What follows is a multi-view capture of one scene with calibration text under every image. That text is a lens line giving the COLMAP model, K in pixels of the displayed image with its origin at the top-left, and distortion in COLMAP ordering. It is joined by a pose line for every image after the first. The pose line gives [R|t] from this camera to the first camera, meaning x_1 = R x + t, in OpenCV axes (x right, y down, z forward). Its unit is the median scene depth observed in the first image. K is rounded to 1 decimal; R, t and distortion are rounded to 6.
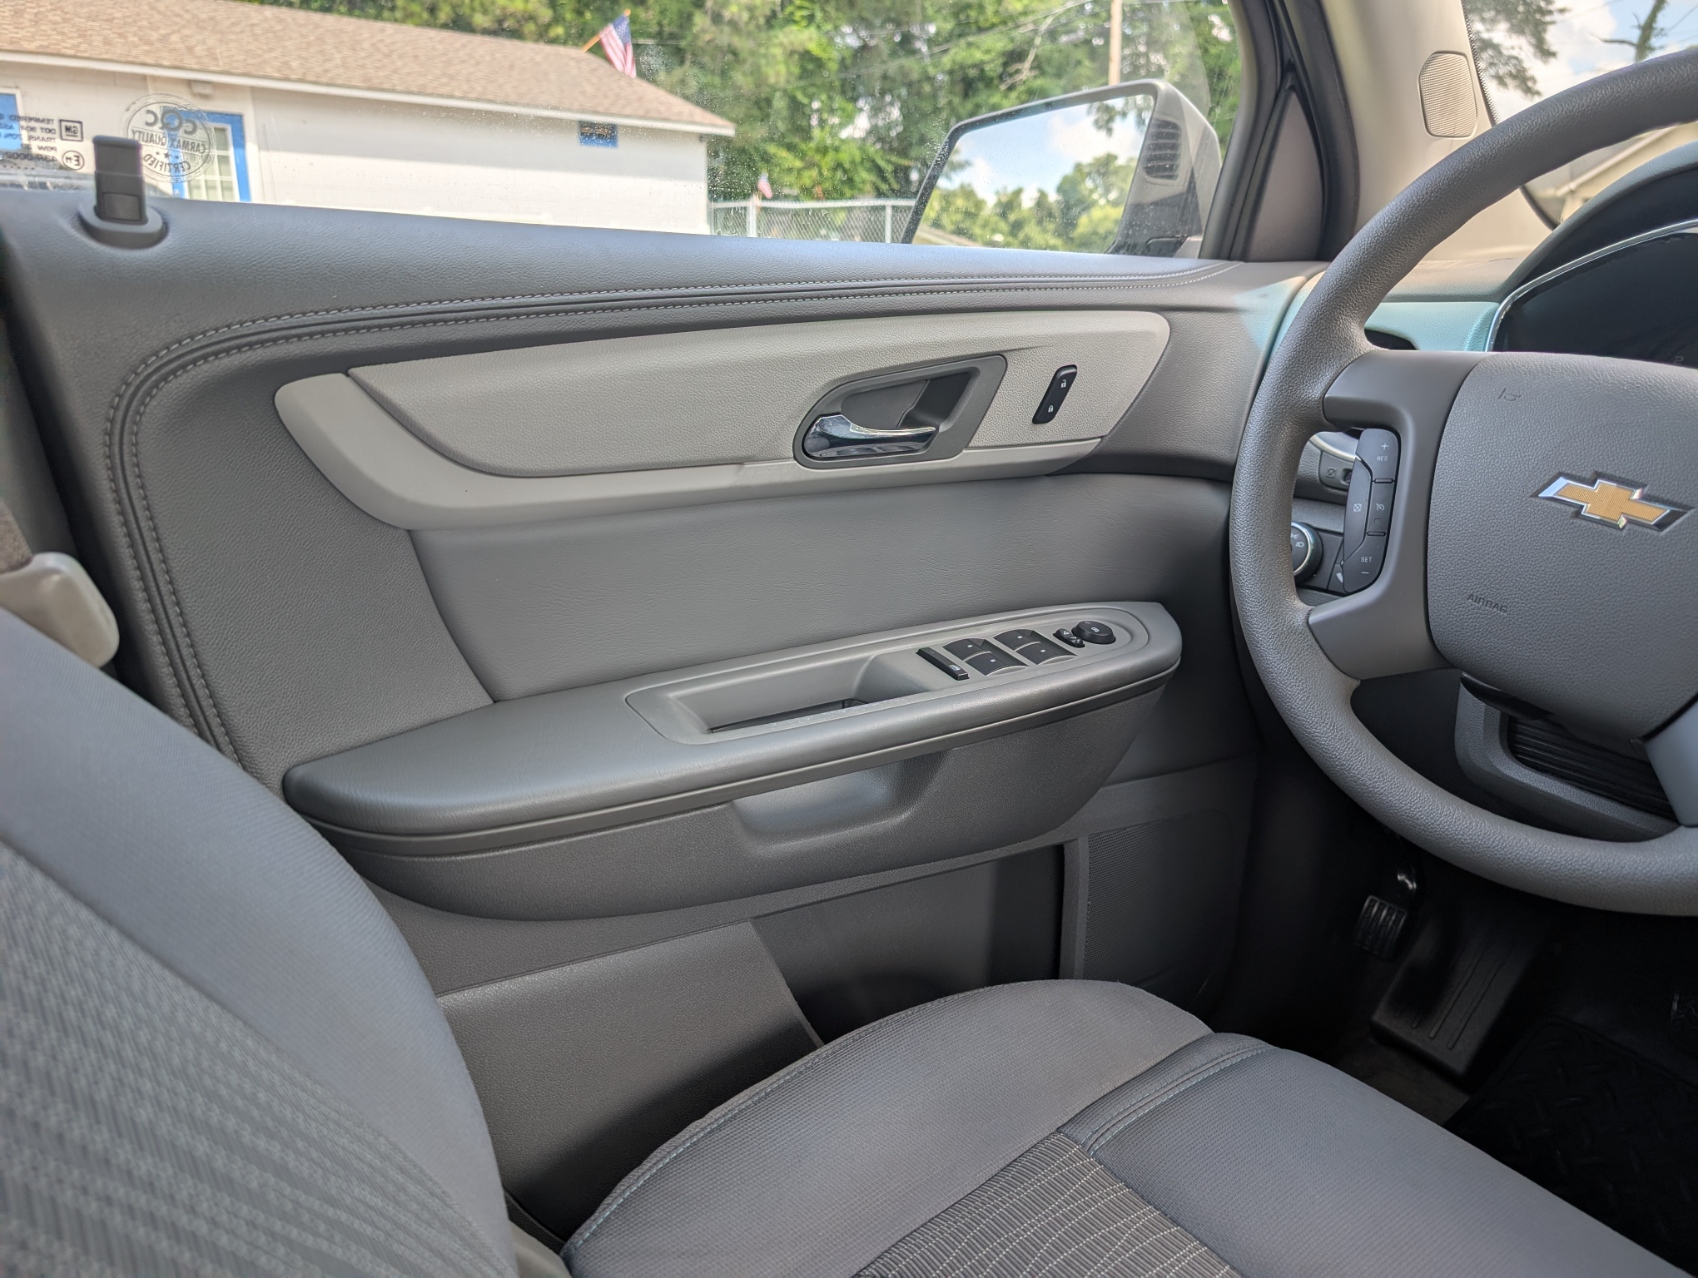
lens RADIAL K [[1217.2, 0, 873.8], [0, 1217.2, 634.1], [0, 0, 1]] dist [-0.005500, 0.001685]
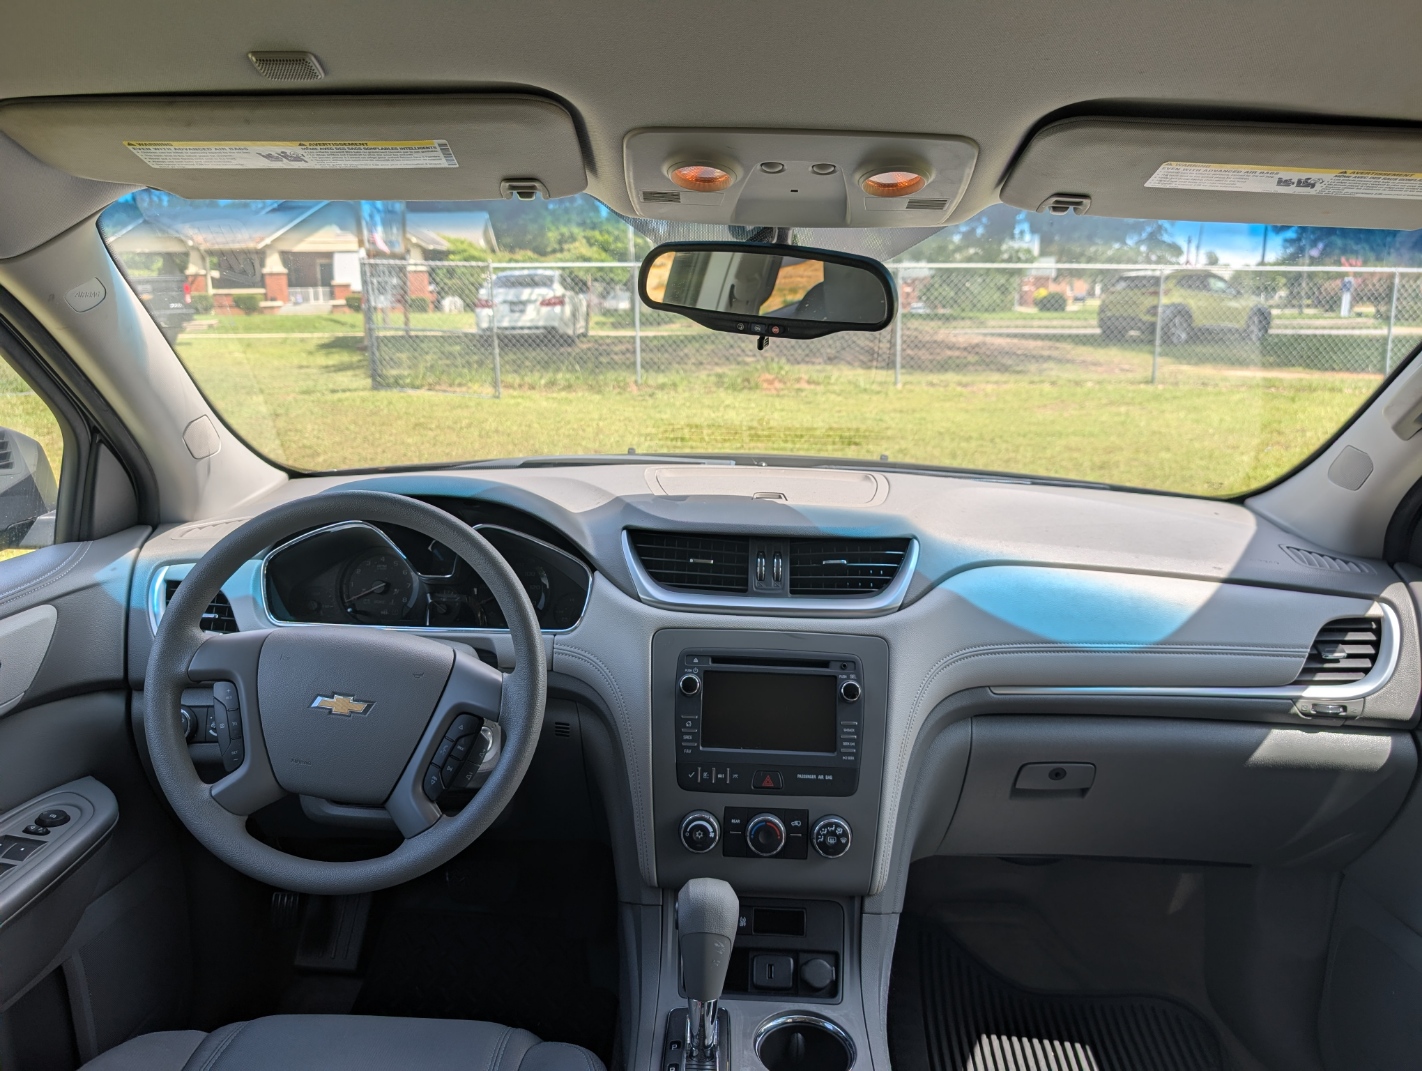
lens RADIAL K [[1030.2, 0, 711.0], [0, 1030.2, 535.5], [0, 0, 1]] dist [0.001531, 0.000088]
pose [[0.628659, -0.190488, 0.753991, -0.206948], [0.238905, 0.969960, 0.045856, -0.214533], [-0.740076, 0.151304, 0.655282, -0.489767]]
